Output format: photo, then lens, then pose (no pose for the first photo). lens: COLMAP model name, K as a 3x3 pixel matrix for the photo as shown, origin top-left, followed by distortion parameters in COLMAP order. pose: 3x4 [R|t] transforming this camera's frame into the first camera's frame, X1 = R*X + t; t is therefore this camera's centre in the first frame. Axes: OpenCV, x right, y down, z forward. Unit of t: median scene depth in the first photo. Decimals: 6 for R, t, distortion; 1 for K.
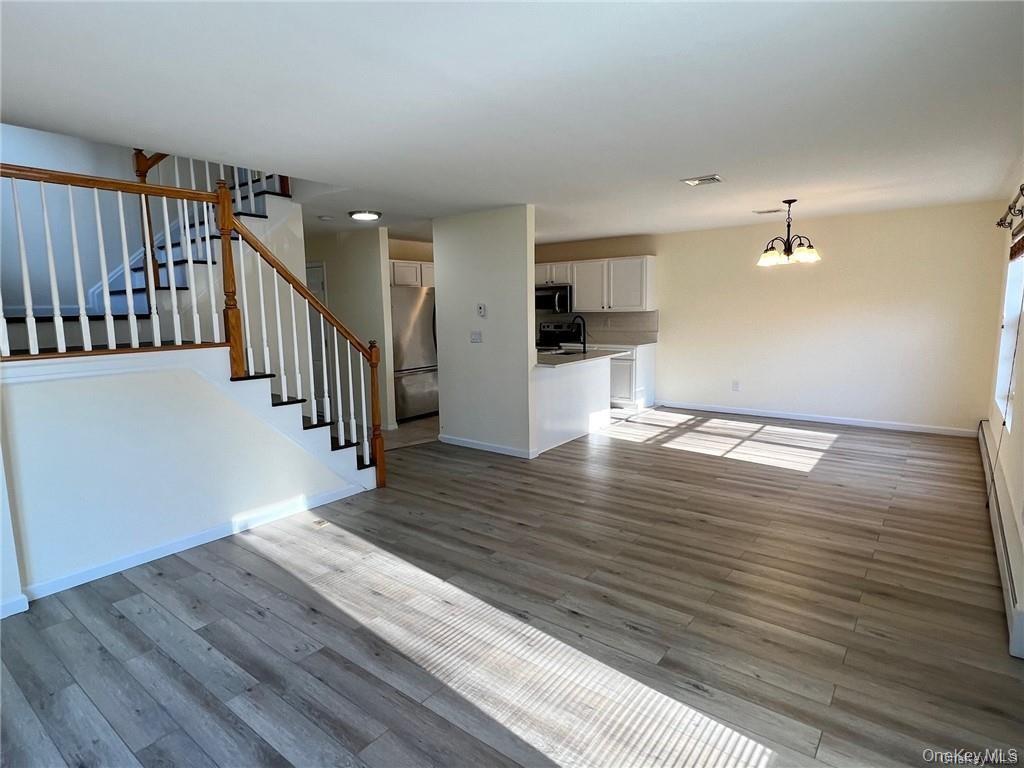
lens RADIAL K [[552.2, 0, 507.3], [0, 552.2, 385.0], [0, 0, 1]] dist [-0.001007, -0.000179]
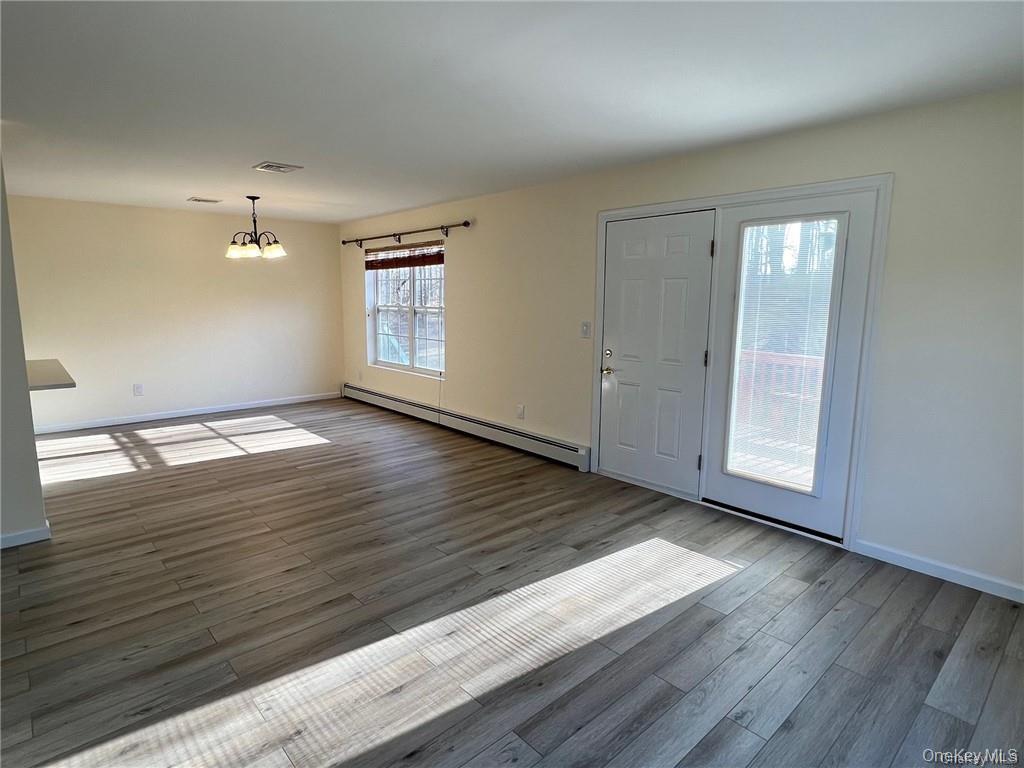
lens RADIAL K [[552.2, 0, 508.9], [0, 552.2, 380.4], [0, 0, 1]] dist [-0.001007, -0.000179]
pose [[0.182423, -0.128817, 0.974745, -0.681005], [0.132577, 0.985549, 0.105433, -0.058127], [-0.974241, 0.109996, 0.196865, 0.538365]]
